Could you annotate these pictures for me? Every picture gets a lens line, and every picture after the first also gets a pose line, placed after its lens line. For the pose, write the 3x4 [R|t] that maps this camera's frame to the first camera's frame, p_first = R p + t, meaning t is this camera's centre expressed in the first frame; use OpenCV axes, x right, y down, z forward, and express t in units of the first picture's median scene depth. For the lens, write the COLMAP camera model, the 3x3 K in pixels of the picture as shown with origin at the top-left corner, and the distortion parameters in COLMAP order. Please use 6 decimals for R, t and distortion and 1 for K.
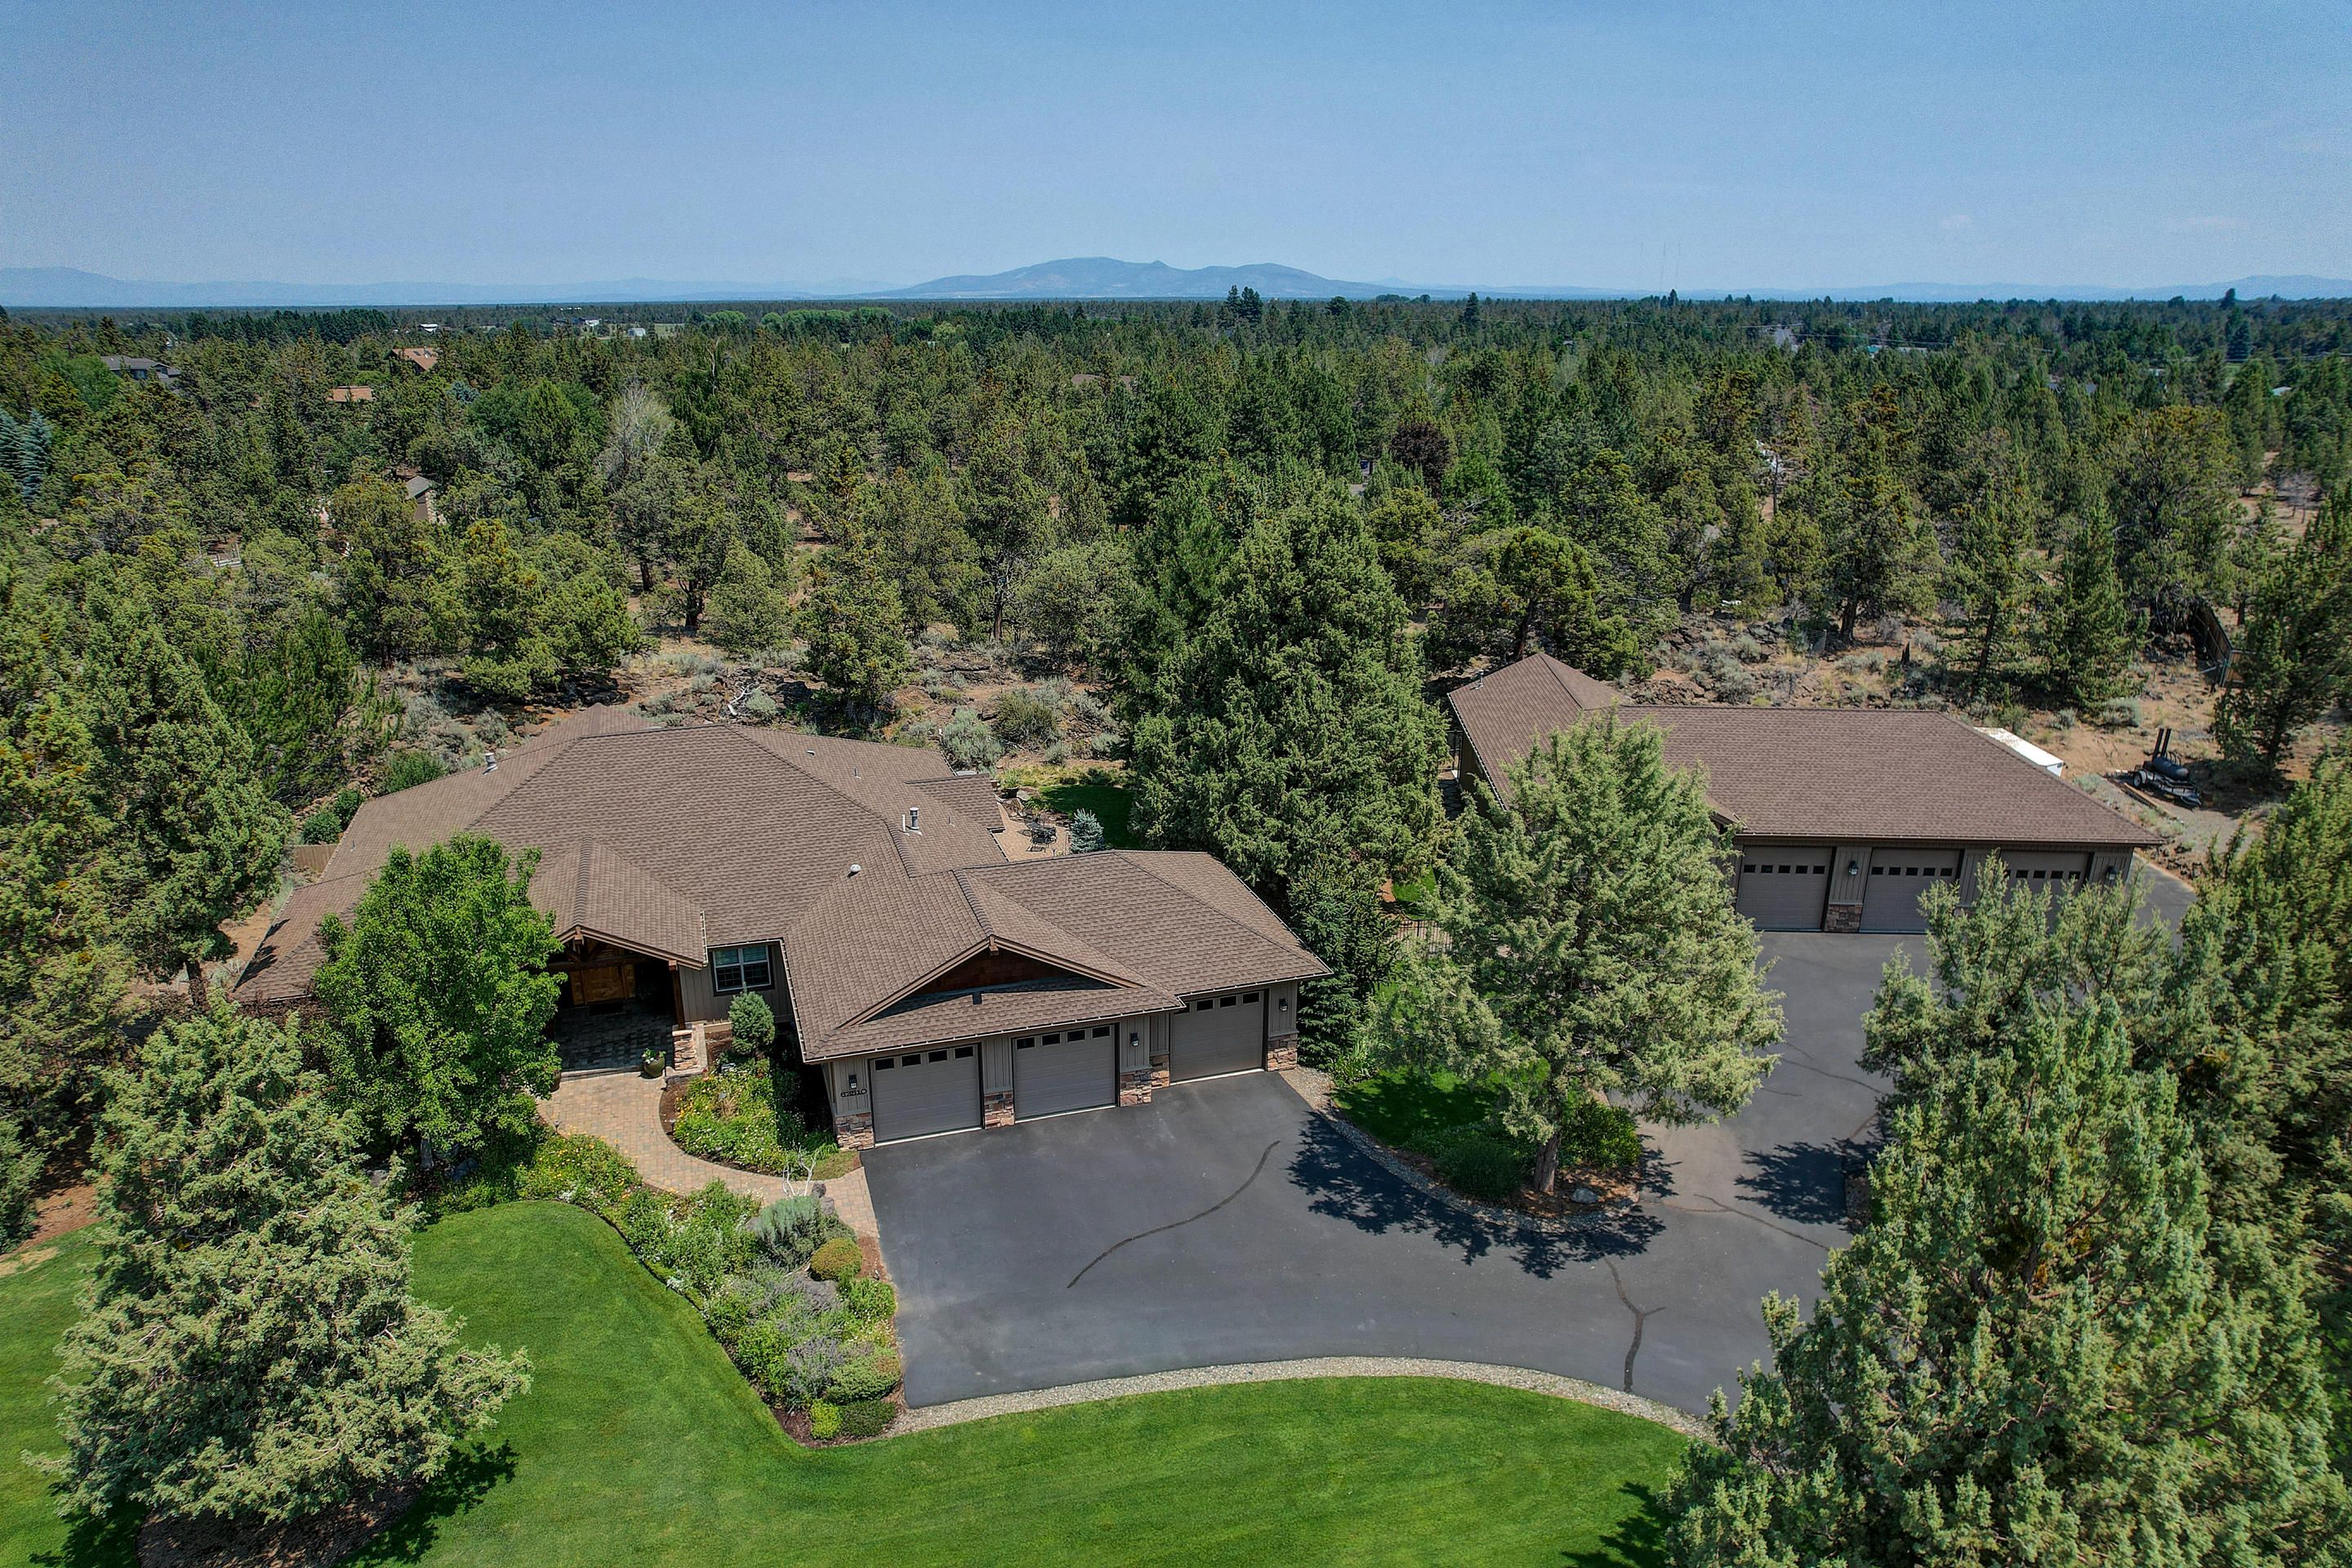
lens RADIAL K [[1498.7, 0, 1174.4], [0, 1498.7, 798.8], [0, 0, 1]] dist [-0.075875, 0.061388]
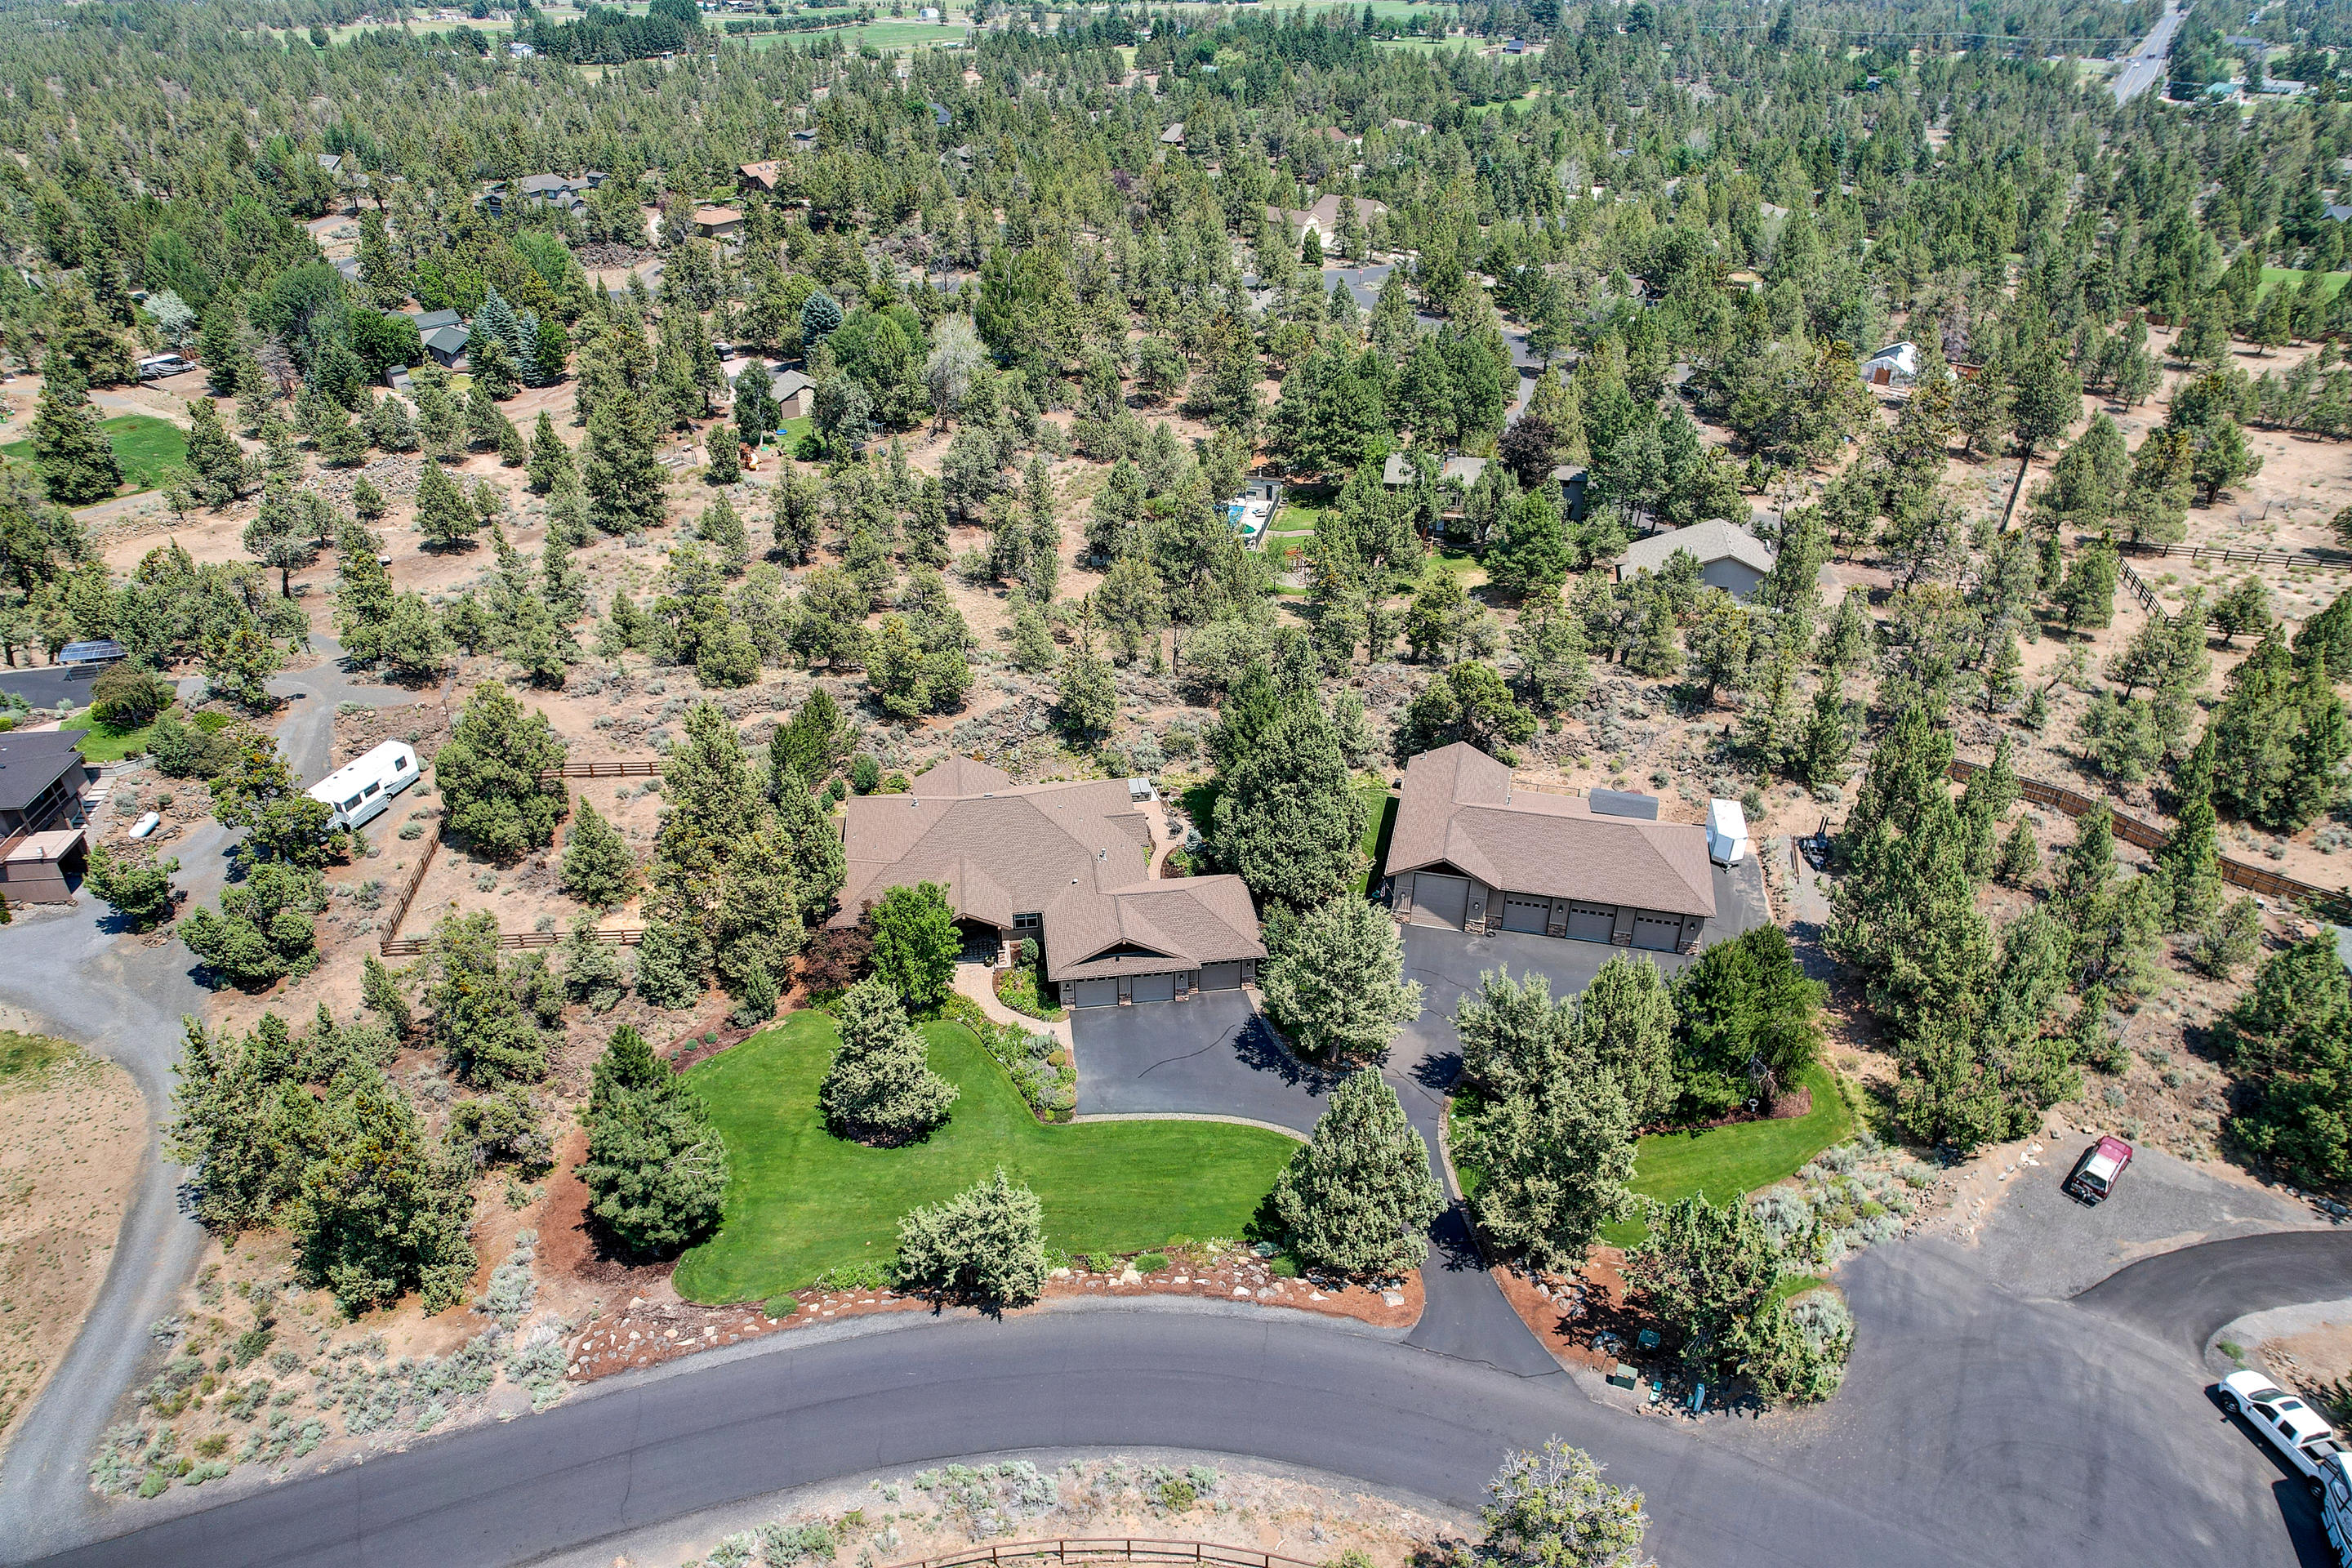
lens RADIAL K [[1498.3, 0, 1171.5], [0, 1498.3, 805.0], [0, 0, 1]] dist [-0.078586, 0.071021]
pose [[0.982294, 0.092859, -0.162716, 0.267062], [-0.055006, 0.973192, 0.223321, -0.534535], [0.179092, -0.210417, 0.961068, -1.050123]]
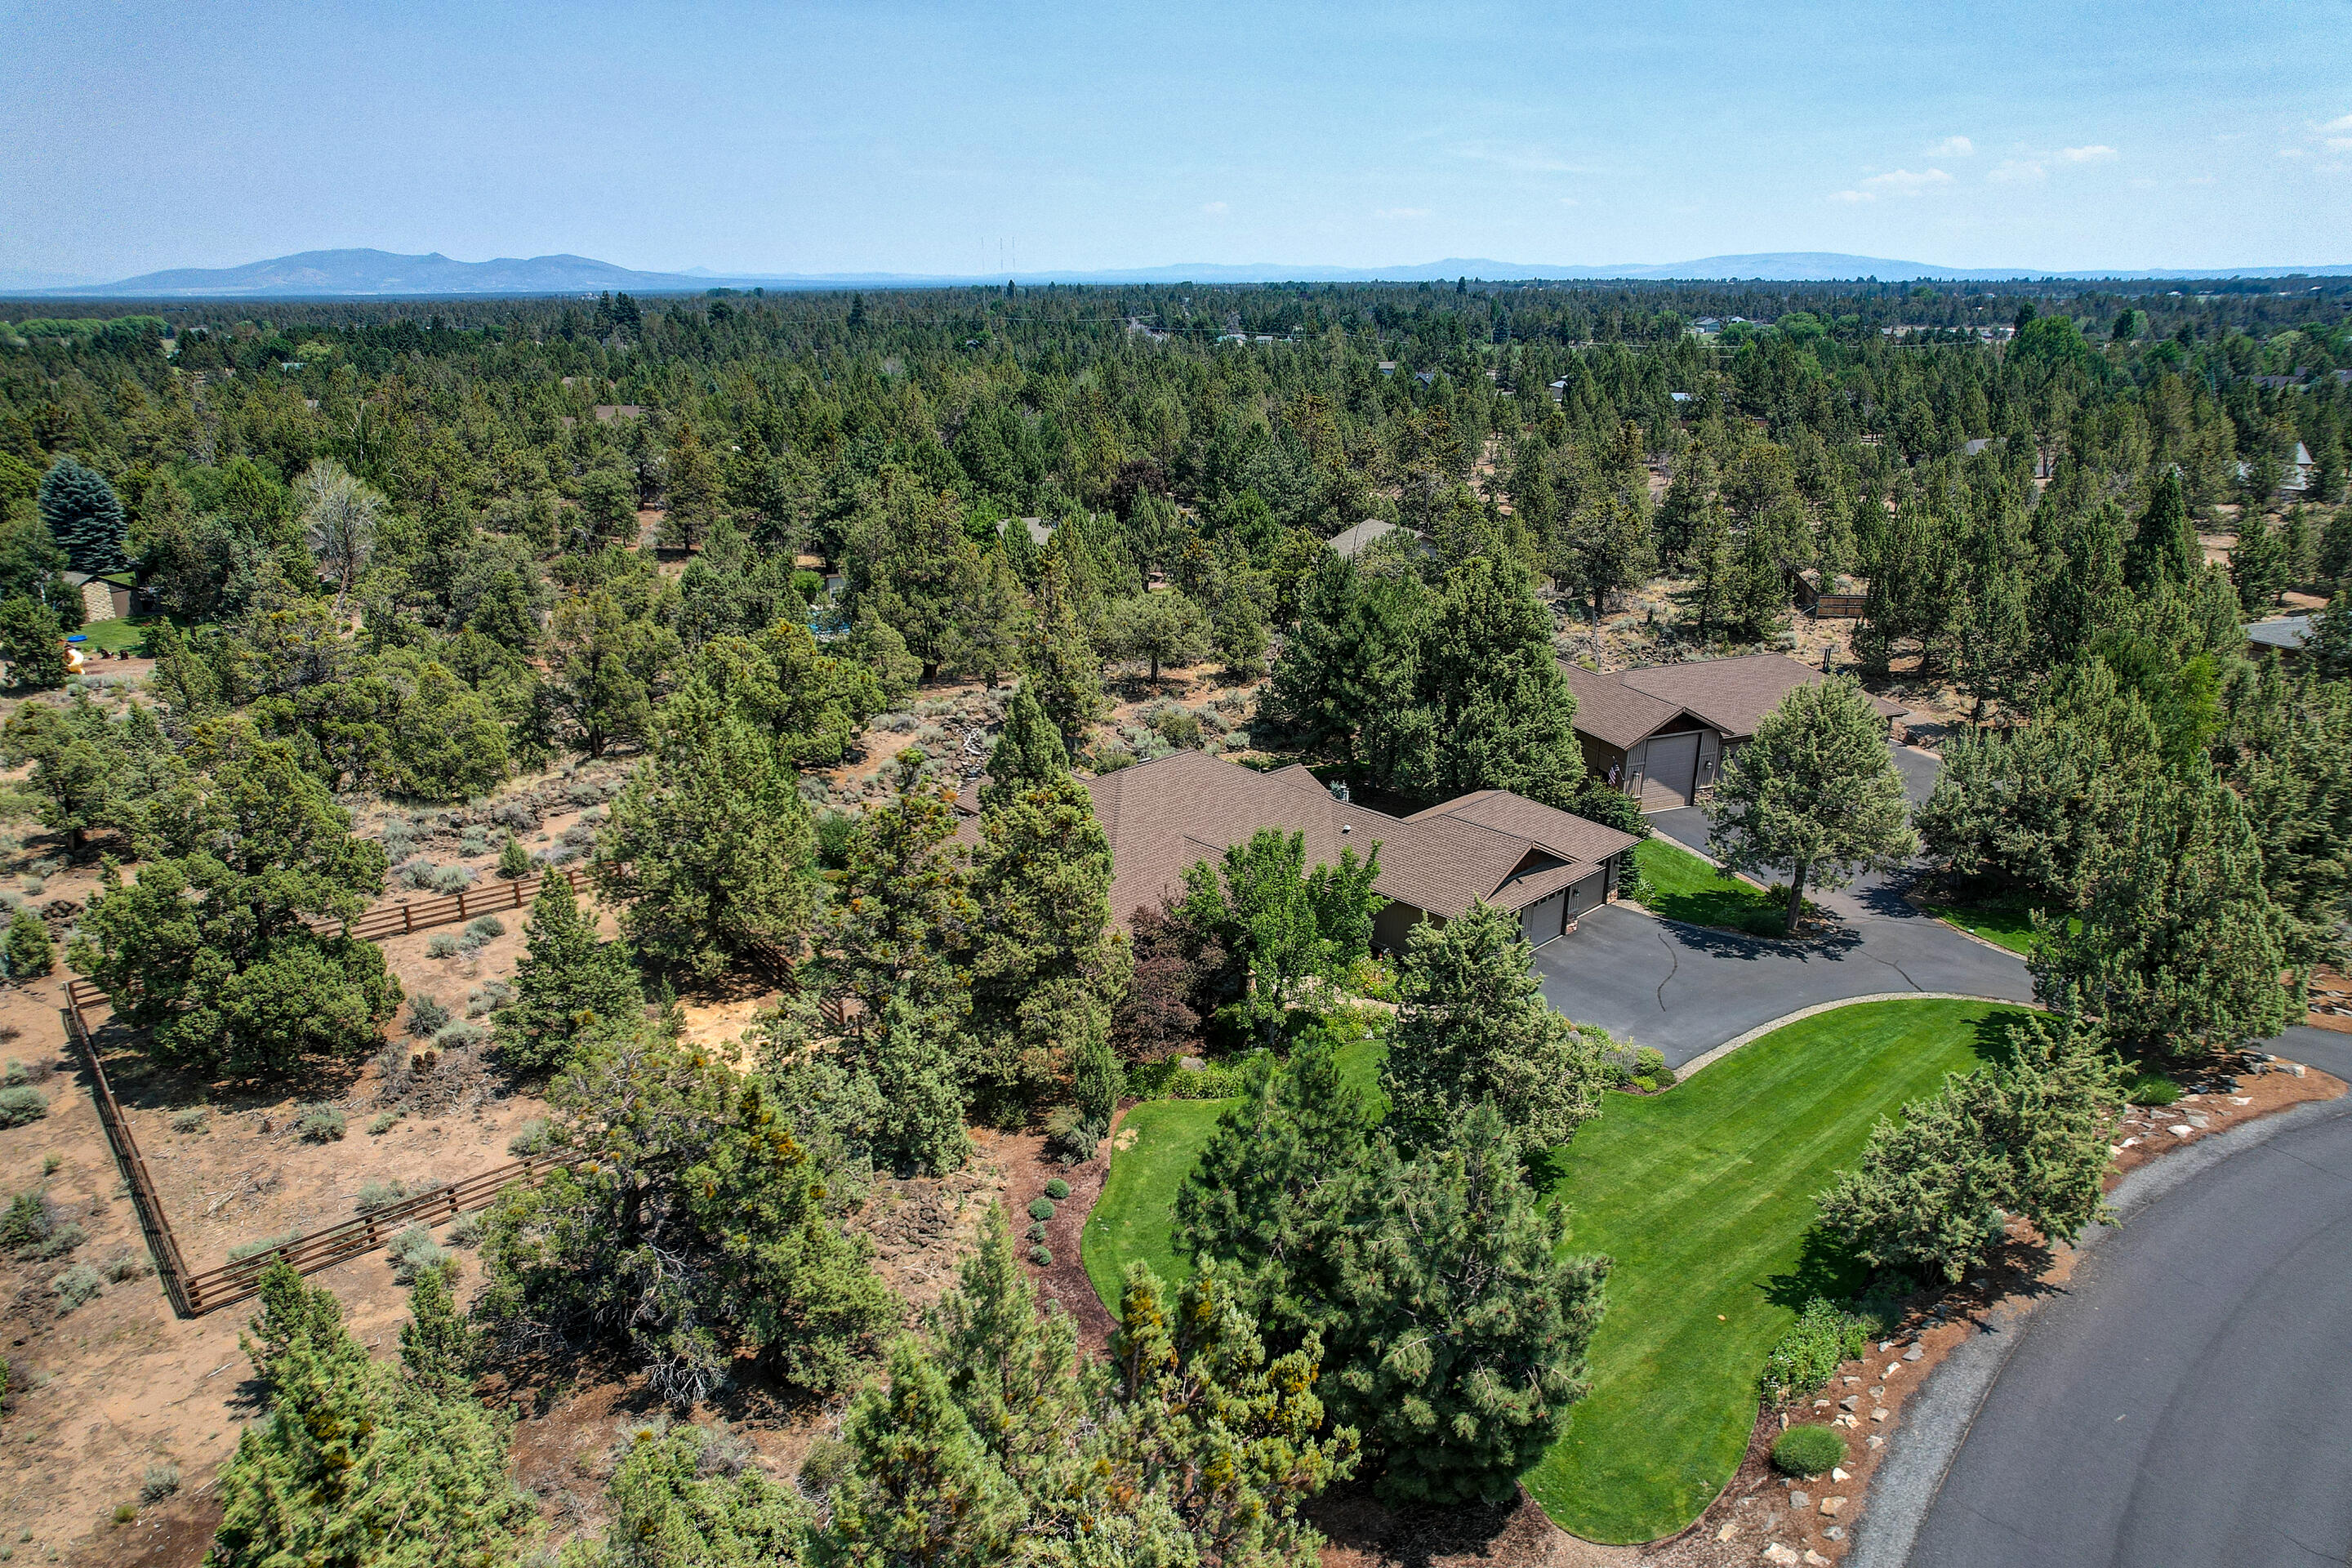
lens RADIAL K [[1498.7, 0, 1174.4], [0, 1498.7, 798.8], [0, 0, 1]] dist [-0.075875, 0.061388]
pose [[0.907603, -0.142298, 0.394978, -0.895534], [0.138940, 0.989600, 0.037257, -0.059245], [-0.396172, 0.021064, 0.917935, -0.314313]]
